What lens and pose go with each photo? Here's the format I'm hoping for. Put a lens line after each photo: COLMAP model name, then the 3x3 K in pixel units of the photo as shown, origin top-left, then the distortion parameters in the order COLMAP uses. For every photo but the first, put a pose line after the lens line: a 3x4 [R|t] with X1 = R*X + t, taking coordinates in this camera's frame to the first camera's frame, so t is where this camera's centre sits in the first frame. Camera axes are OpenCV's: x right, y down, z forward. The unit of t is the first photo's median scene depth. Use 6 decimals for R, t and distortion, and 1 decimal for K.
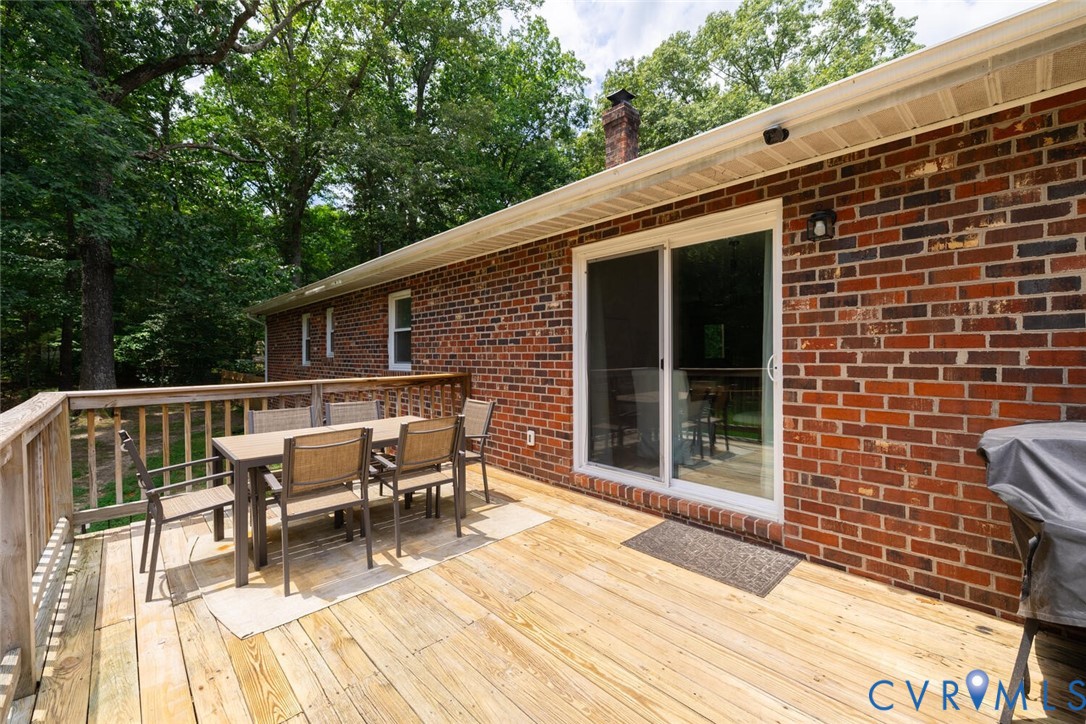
lens RADIAL K [[453.9, 0, 540.7], [0, 453.9, 360.8], [0, 0, 1]] dist [0.004534, -0.000544]
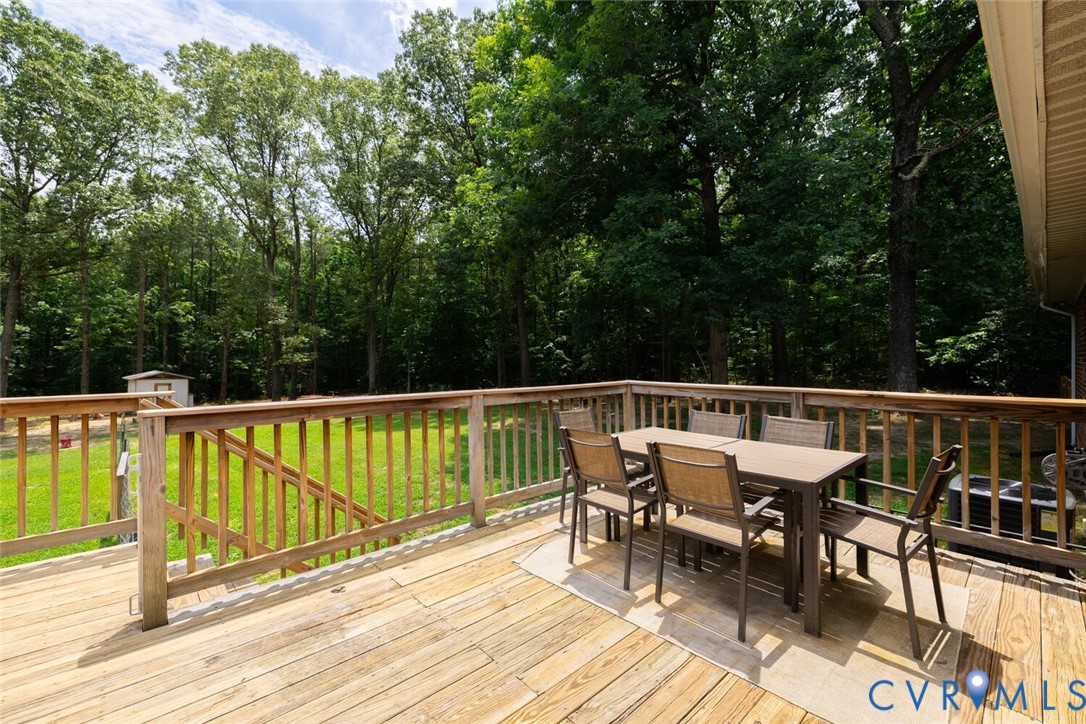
lens RADIAL K [[446.2, 0, 543.8], [0, 446.2, 358.4], [0, 0, 1]] dist [0.000921, 0.000180]
pose [[-0.017882, 0.006098, -0.999822, 0.387924], [-0.011388, 0.999915, 0.006302, -0.014969], [0.999775, 0.011498, -0.017811, 0.606062]]
